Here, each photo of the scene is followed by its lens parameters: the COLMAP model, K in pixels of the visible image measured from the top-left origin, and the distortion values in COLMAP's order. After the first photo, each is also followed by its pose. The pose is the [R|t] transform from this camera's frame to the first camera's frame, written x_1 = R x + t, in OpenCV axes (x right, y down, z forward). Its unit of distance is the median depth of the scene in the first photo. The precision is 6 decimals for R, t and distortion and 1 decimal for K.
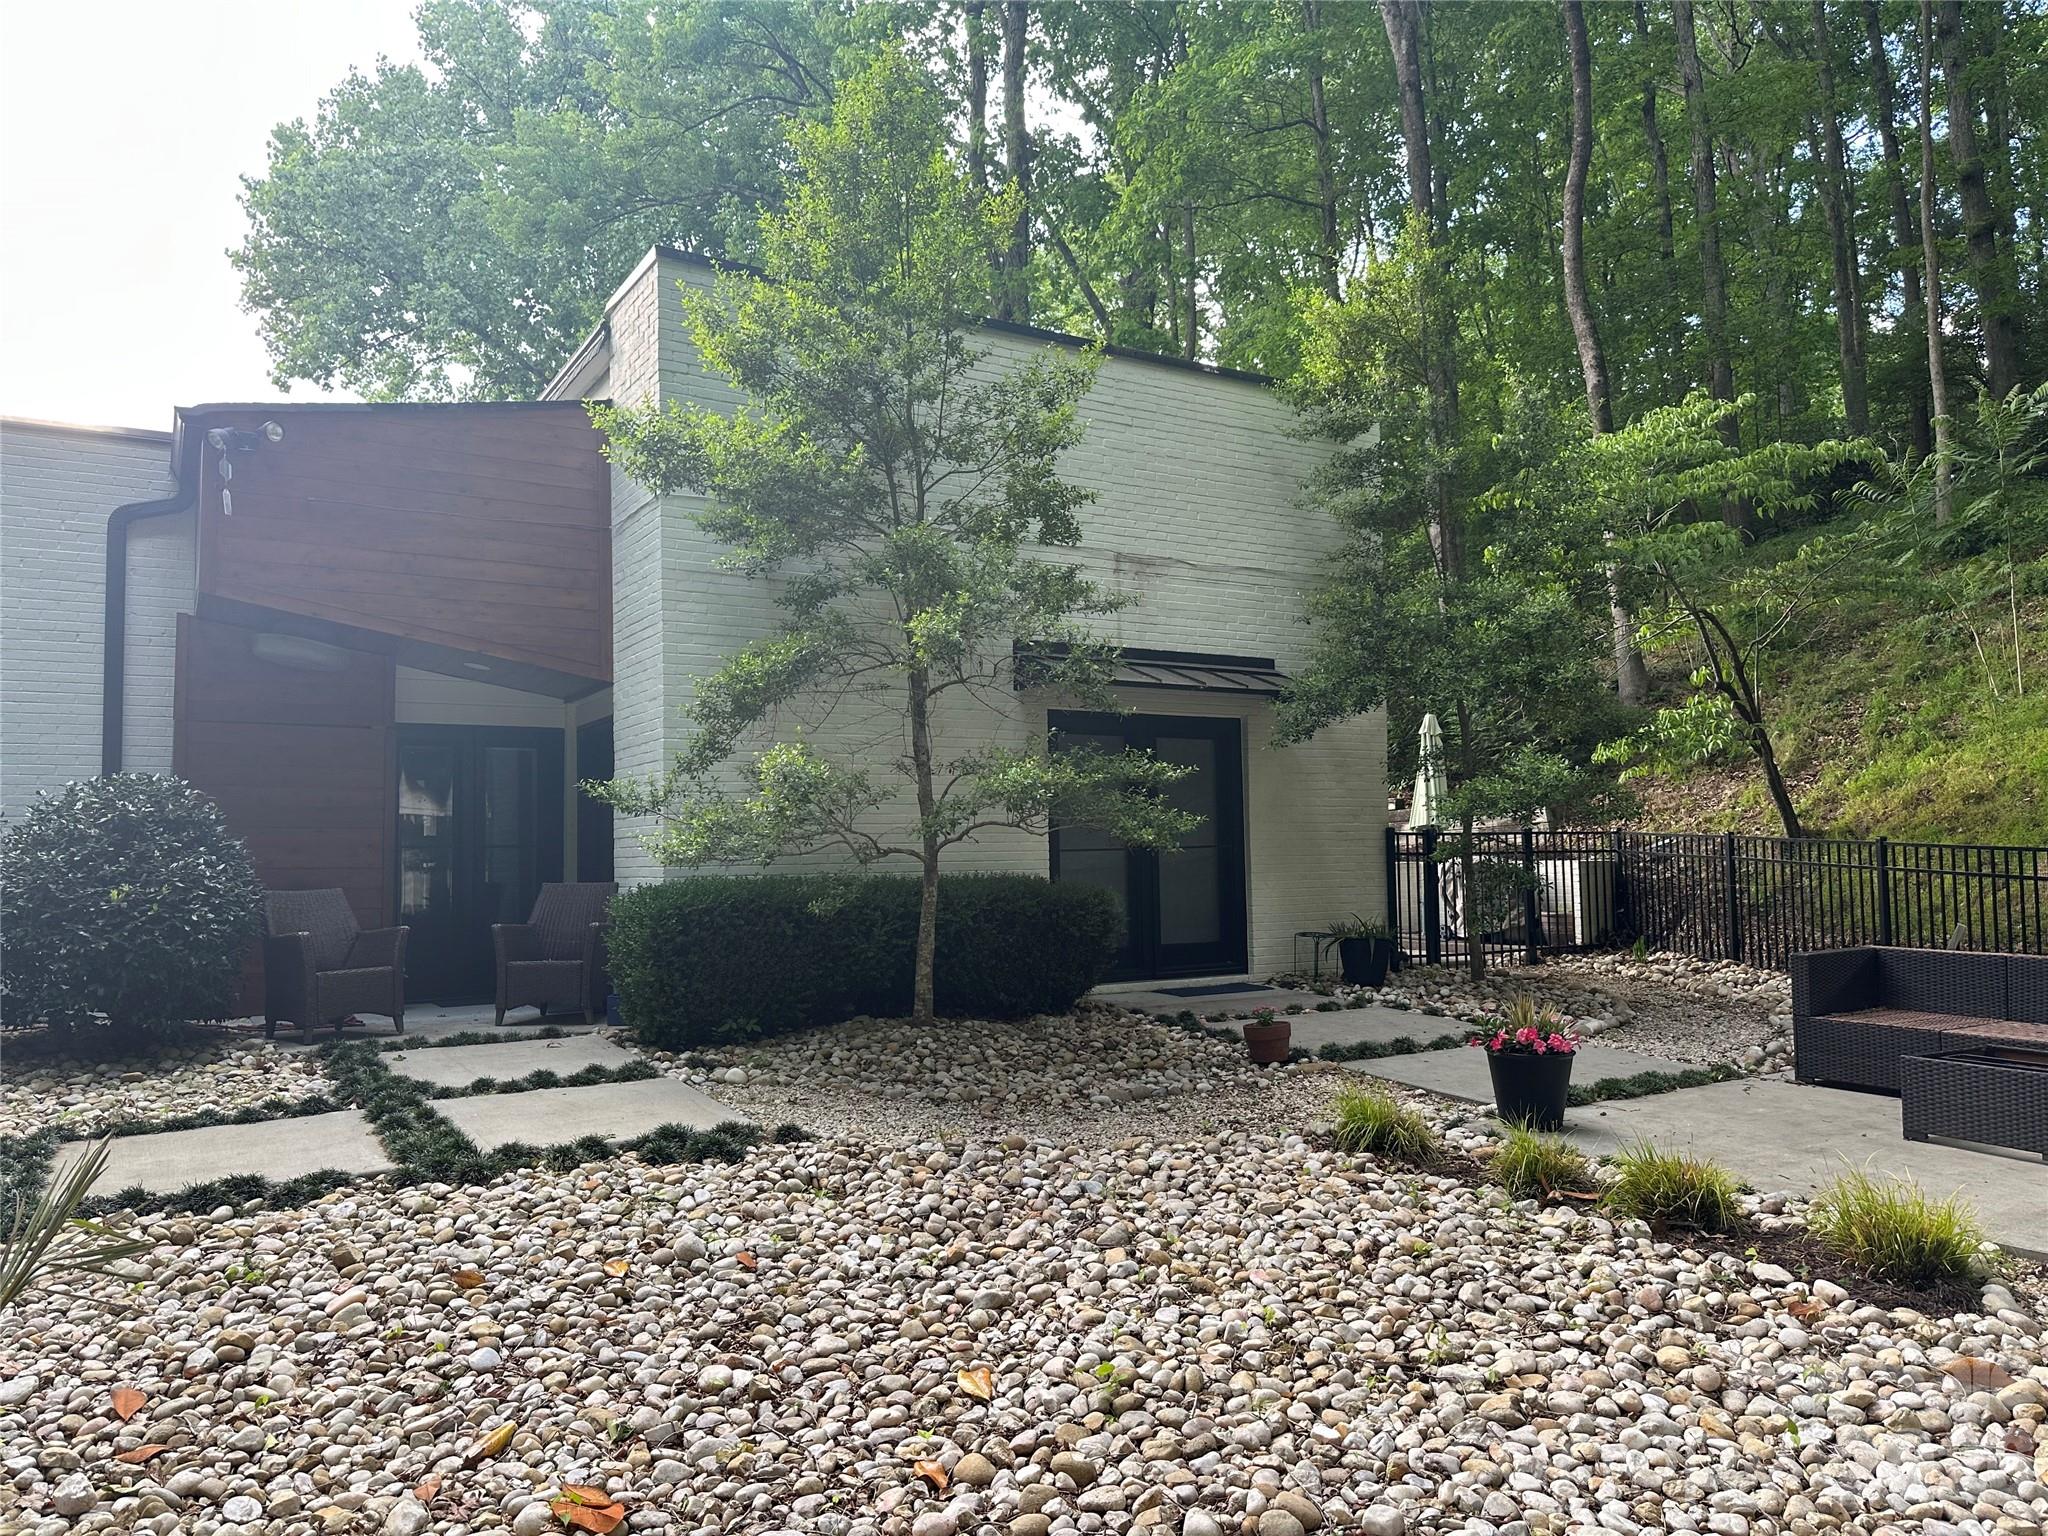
lens RADIAL K [[1457.6, 0, 1024.0], [0, 1457.6, 768.0], [0, 0, 1]] dist [0.133576, -0.209727]
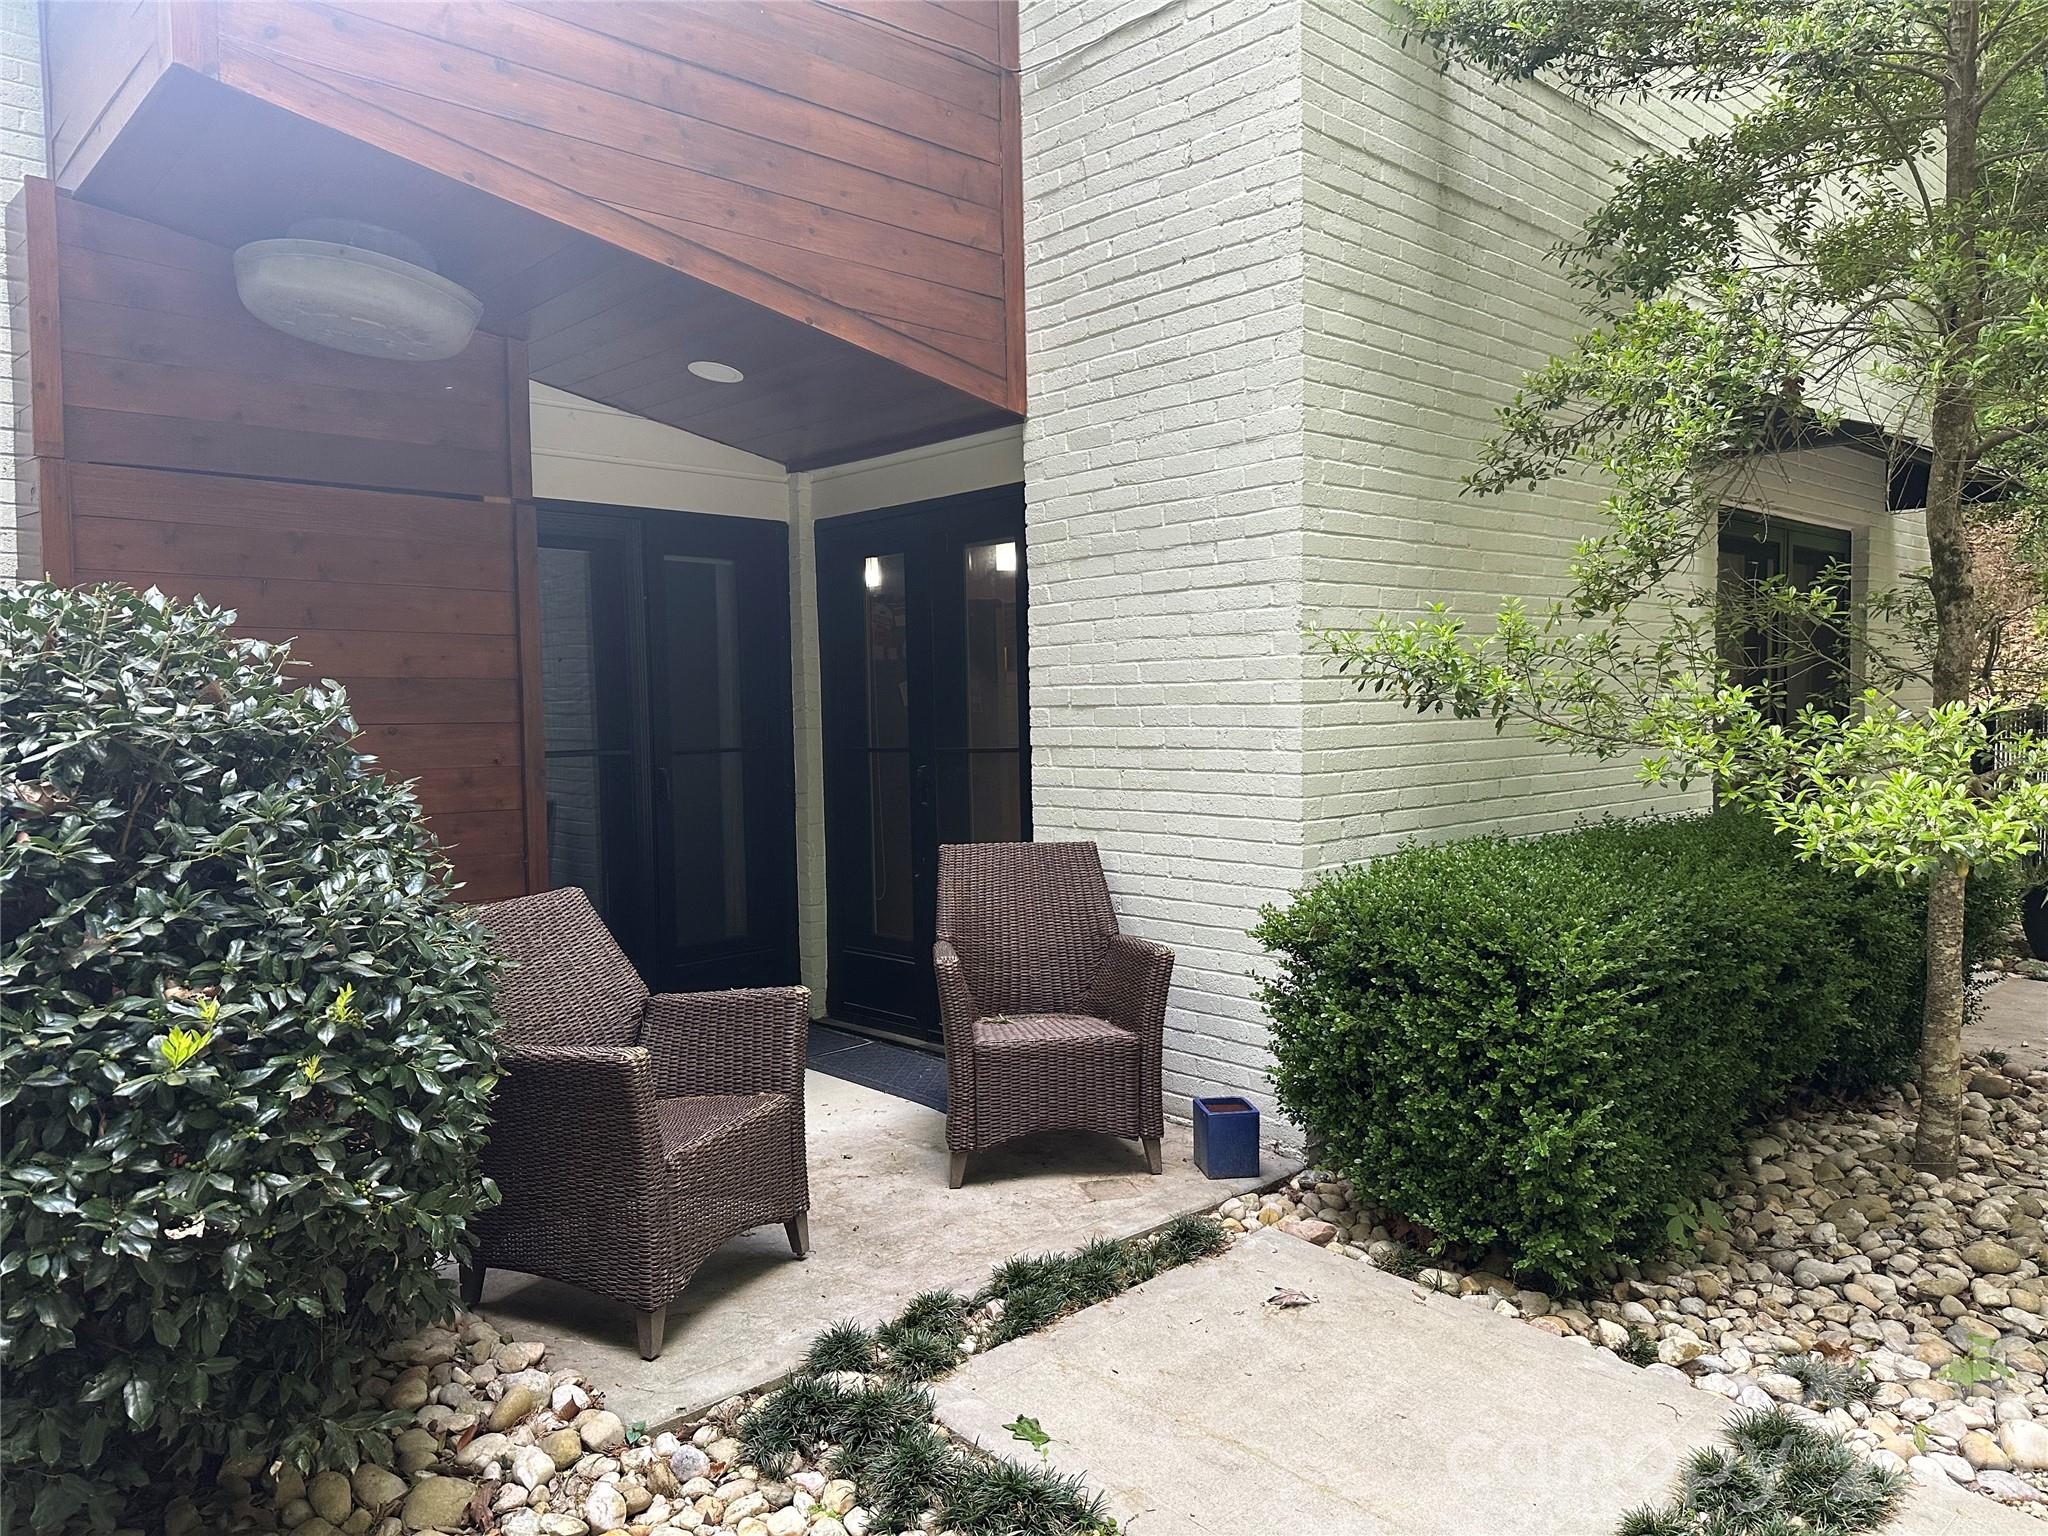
lens RADIAL K [[1457.6, 0, 1024.0], [0, 1457.6, 768.0], [0, 0, 1]] dist [0.133576, -0.209727]
pose [[0.975887, -0.013798, 0.217839, -0.402896], [-0.008622, 0.994784, 0.101637, 0.006849], [-0.218105, -0.101064, 0.970678, 0.554623]]
